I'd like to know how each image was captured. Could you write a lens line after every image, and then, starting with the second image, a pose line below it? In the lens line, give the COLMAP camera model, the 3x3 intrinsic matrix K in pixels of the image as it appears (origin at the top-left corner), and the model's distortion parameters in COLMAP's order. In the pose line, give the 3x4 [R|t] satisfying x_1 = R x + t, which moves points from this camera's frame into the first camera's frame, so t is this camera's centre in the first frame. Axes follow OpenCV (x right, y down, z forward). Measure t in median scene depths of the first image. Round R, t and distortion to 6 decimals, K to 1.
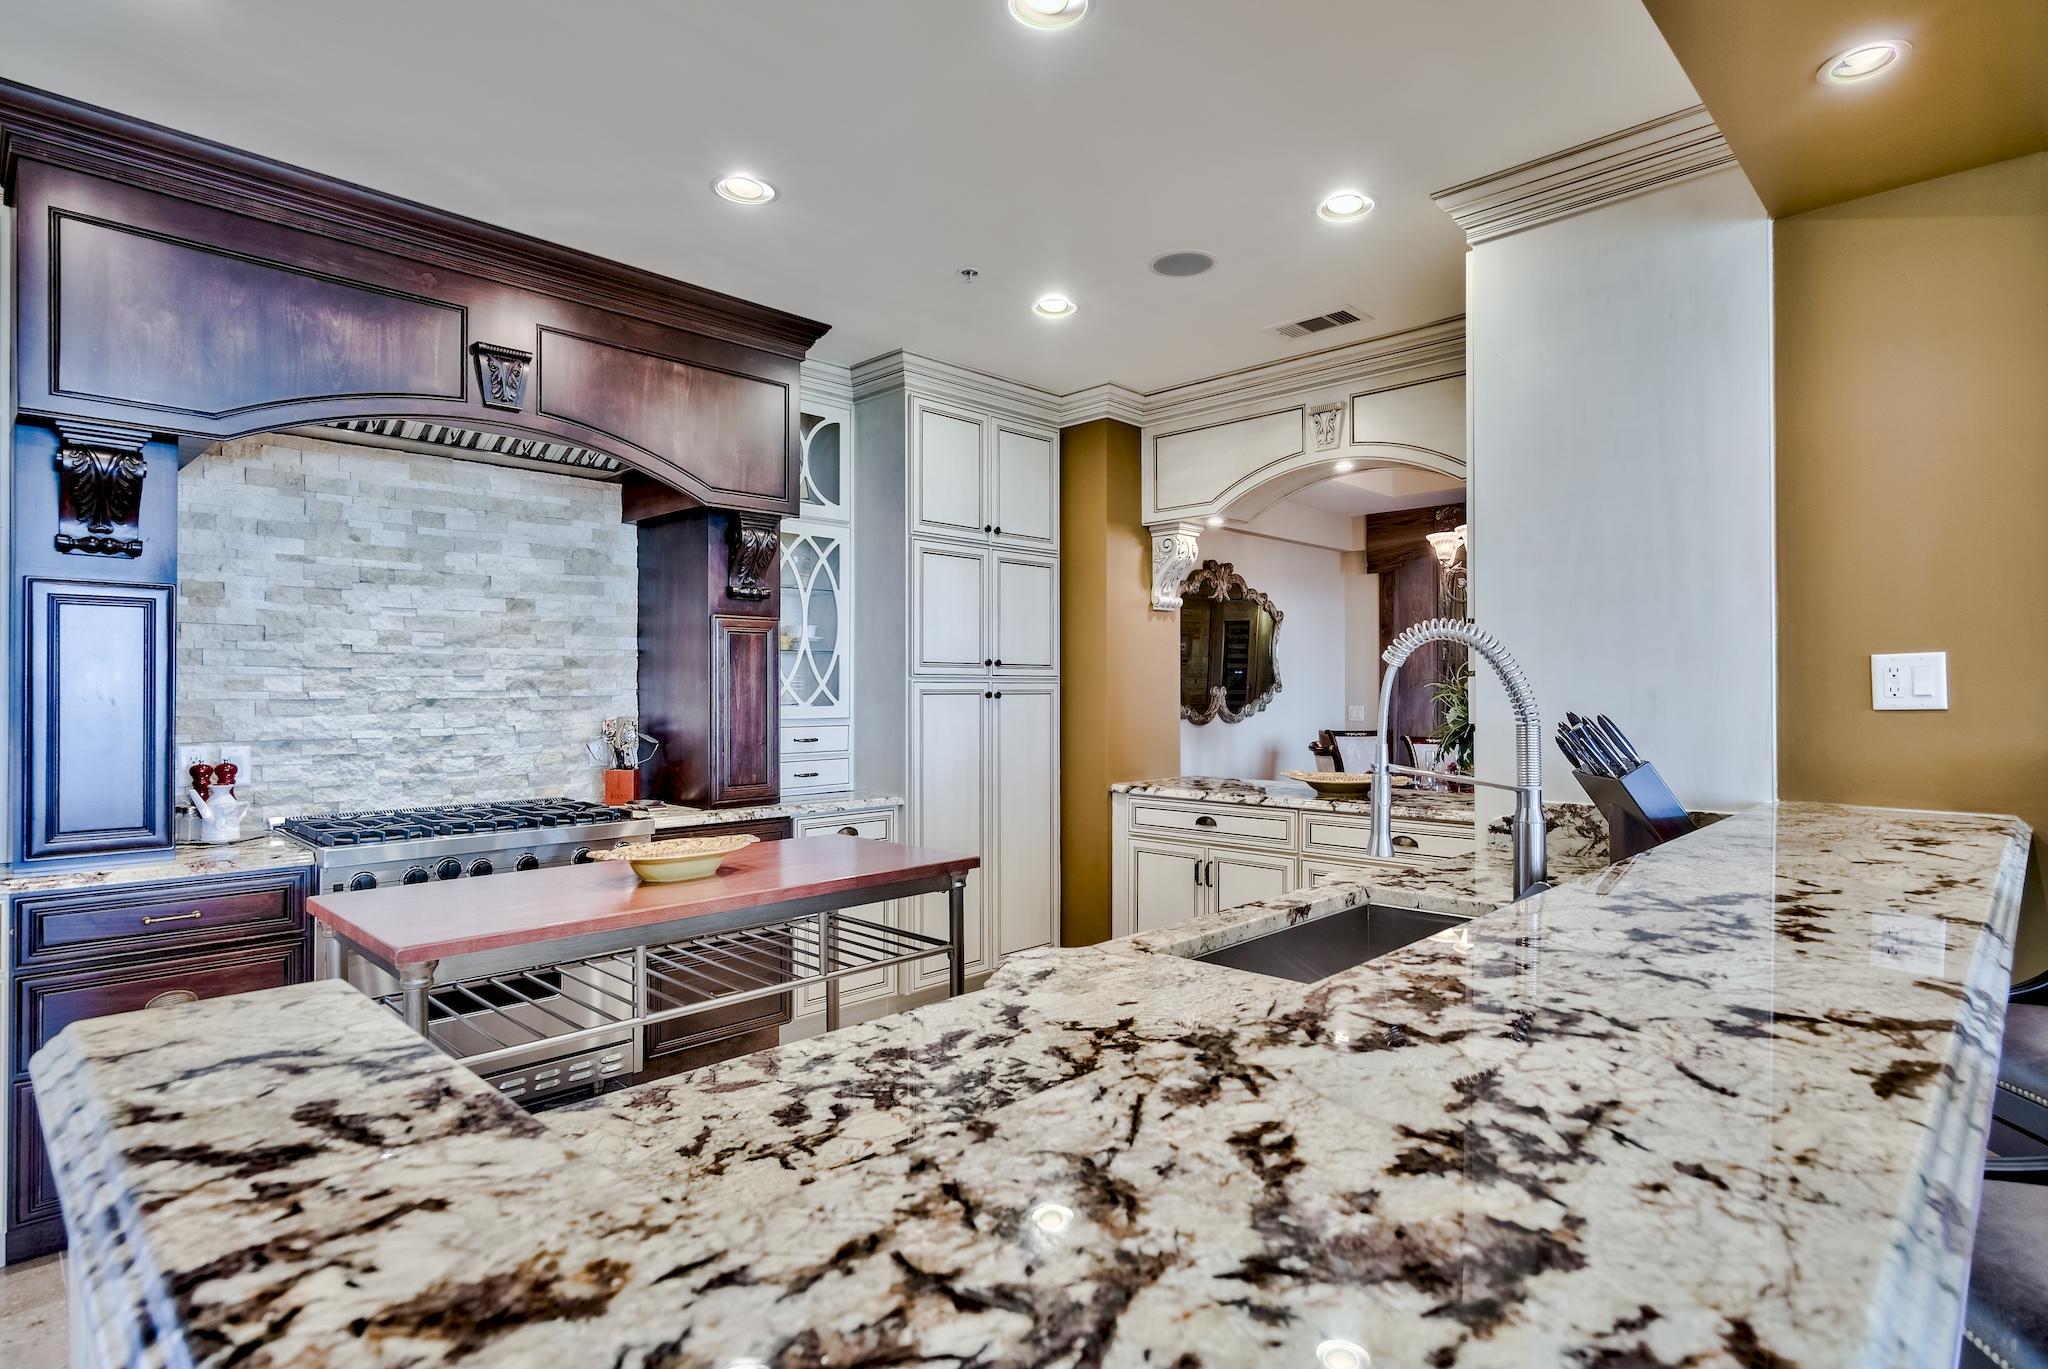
lens RADIAL K [[1060.9, 0, 1051.0], [0, 1060.9, 682.6], [0, 0, 1]] dist [-0.000821, 0.000207]
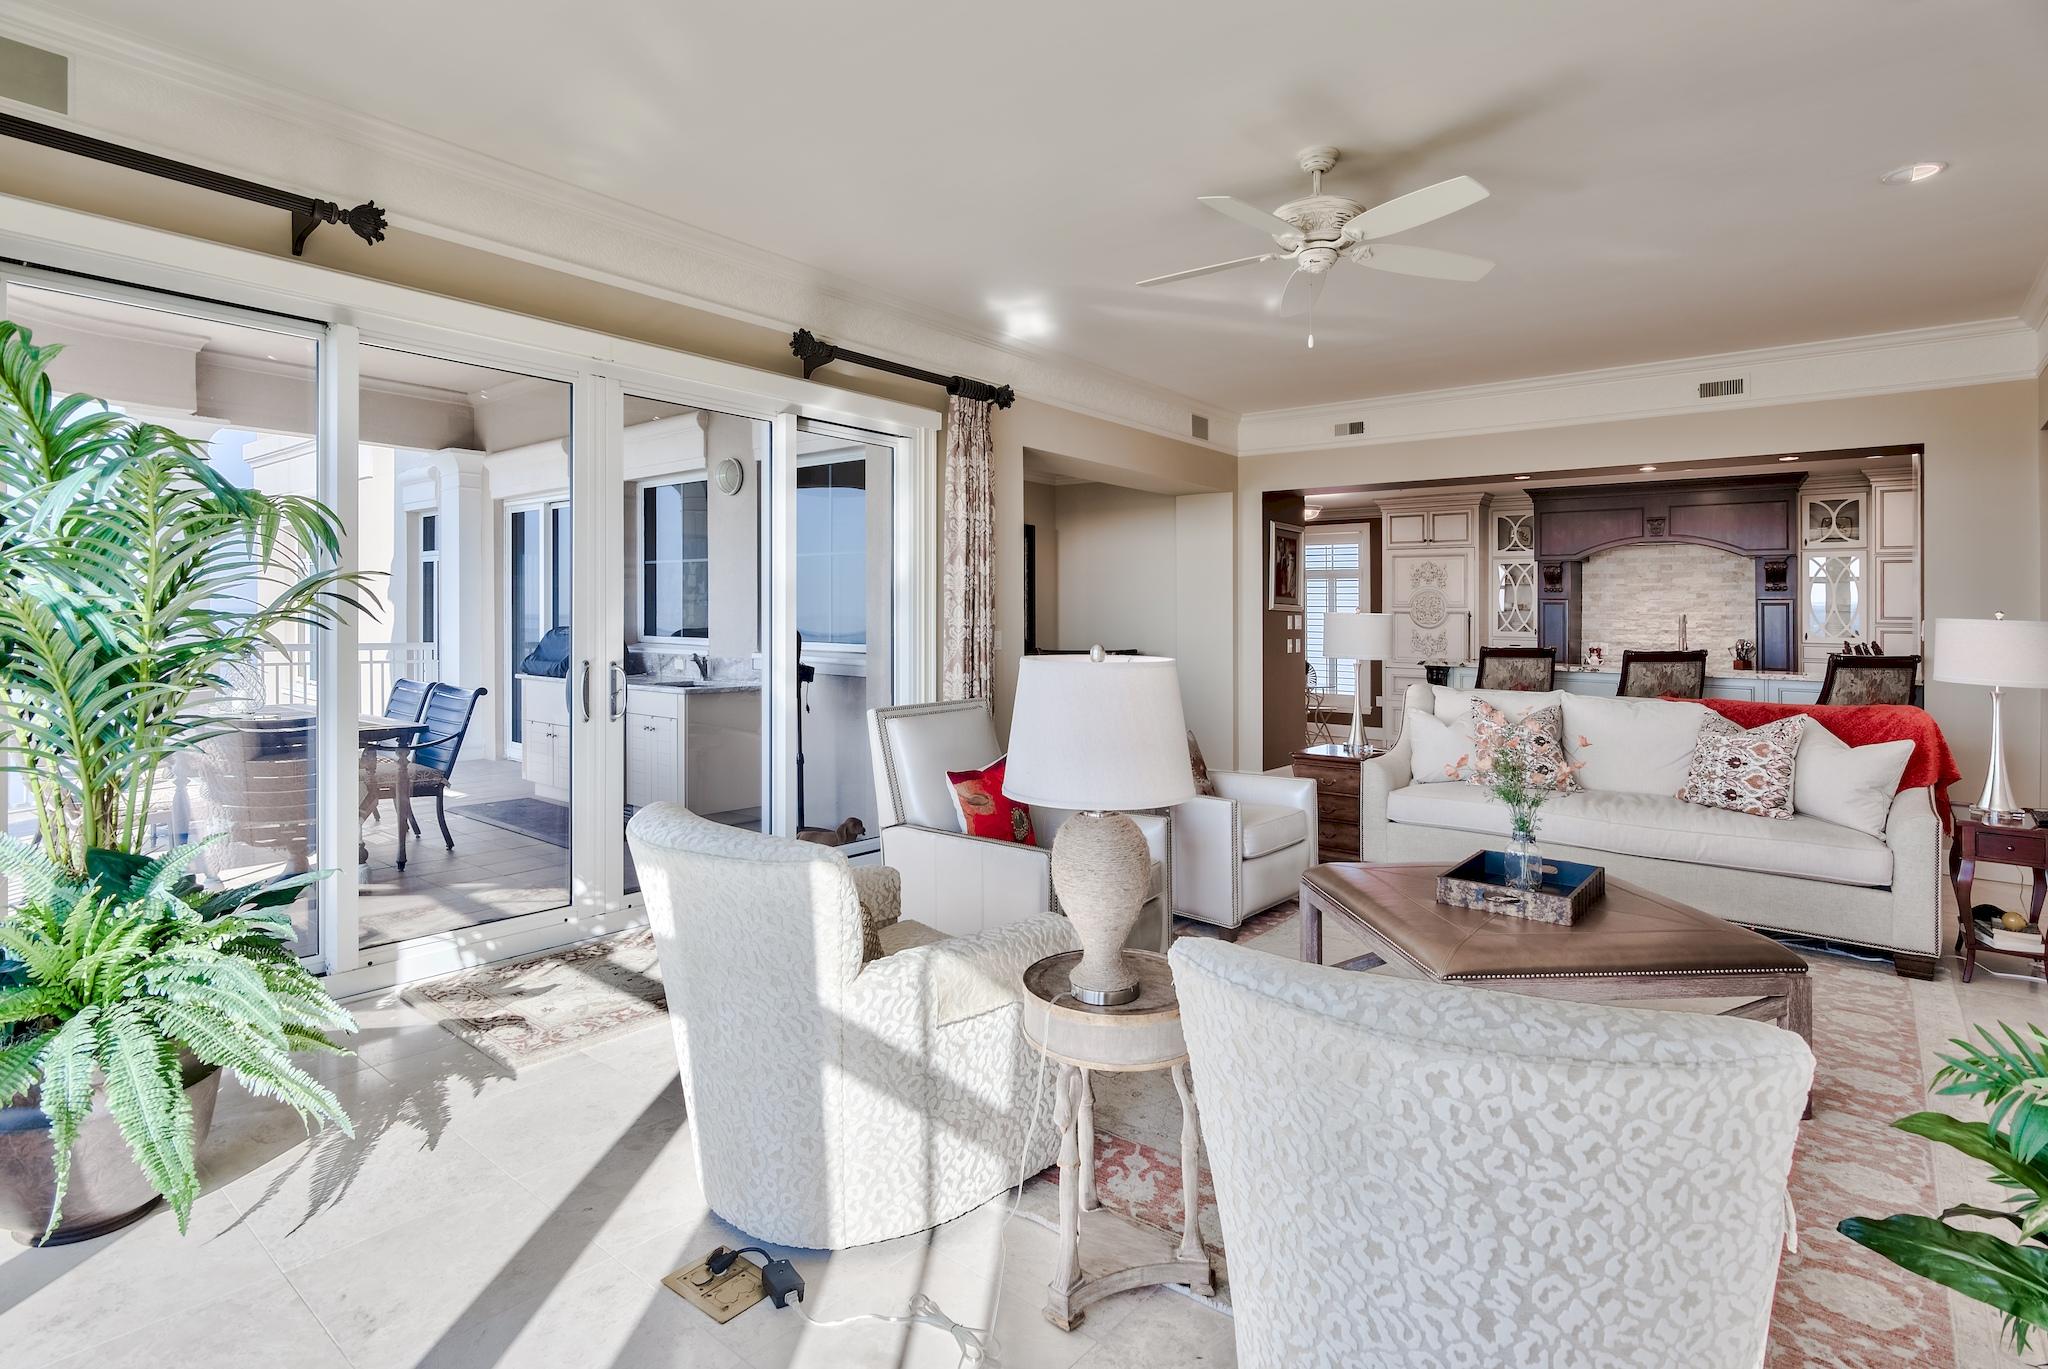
lens RADIAL K [[1022.4, 0, 1033.2], [0, 1022.4, 595.5], [0, 0, 1]] dist [0.000409, -0.000448]
pose [[0.075667, -0.015086, -0.997019, 1.890053], [-0.006099, 0.999860, -0.015592, -0.023560], [0.997114, 0.007261, 0.075565, -0.843750]]
